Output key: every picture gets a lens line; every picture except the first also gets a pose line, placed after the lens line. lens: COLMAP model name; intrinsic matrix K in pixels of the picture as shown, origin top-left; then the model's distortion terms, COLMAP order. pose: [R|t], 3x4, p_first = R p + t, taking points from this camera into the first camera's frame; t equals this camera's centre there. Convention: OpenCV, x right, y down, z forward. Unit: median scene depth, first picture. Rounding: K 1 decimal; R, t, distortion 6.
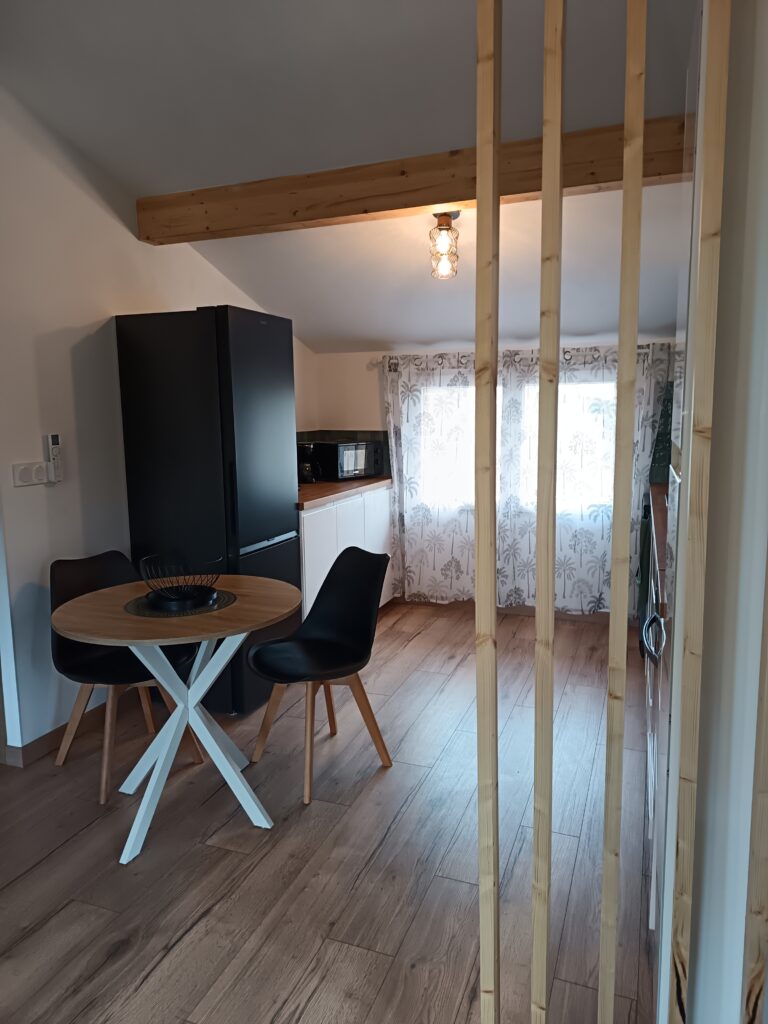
lens RADIAL K [[730.0, 0, 384.3], [0, 730.0, 517.4], [0, 0, 1]] dist [0.032670, -0.038213]
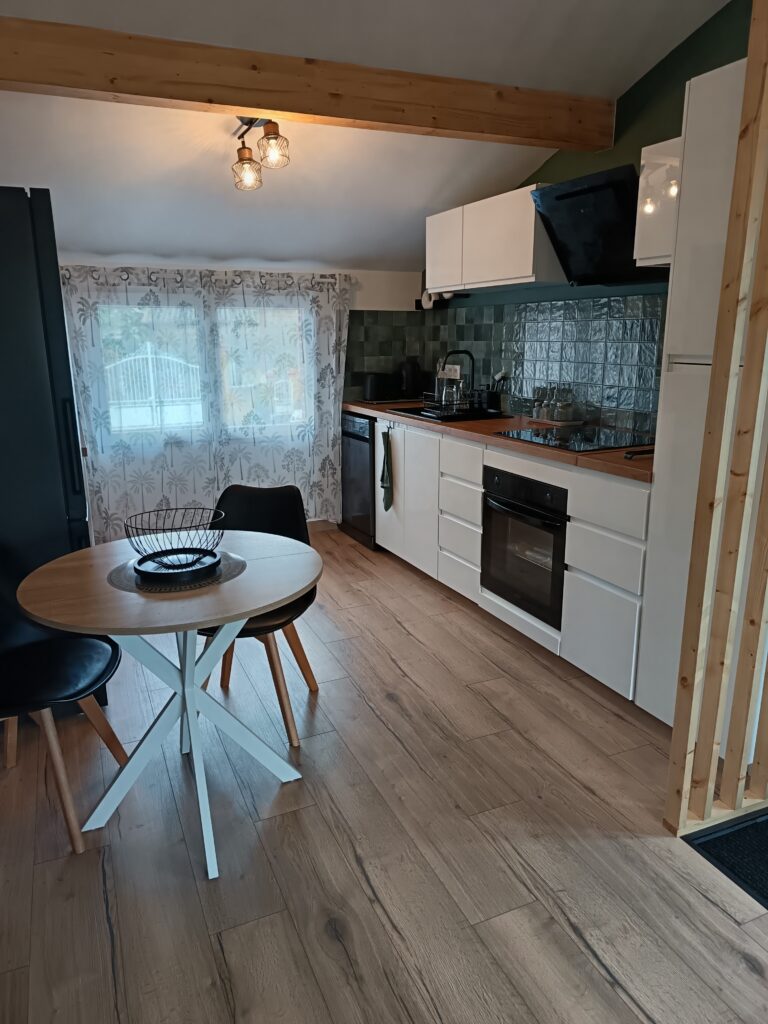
lens RADIAL K [[730.0, 0, 414.2], [0, 730.0, 513.6], [0, 0, 1]] dist [0.032670, -0.038213]
pose [[0.684591, -0.163894, 0.710264, -0.385345], [0.100249, 0.986305, 0.130966, -0.013248], [-0.722001, -0.018454, 0.691646, 0.140095]]
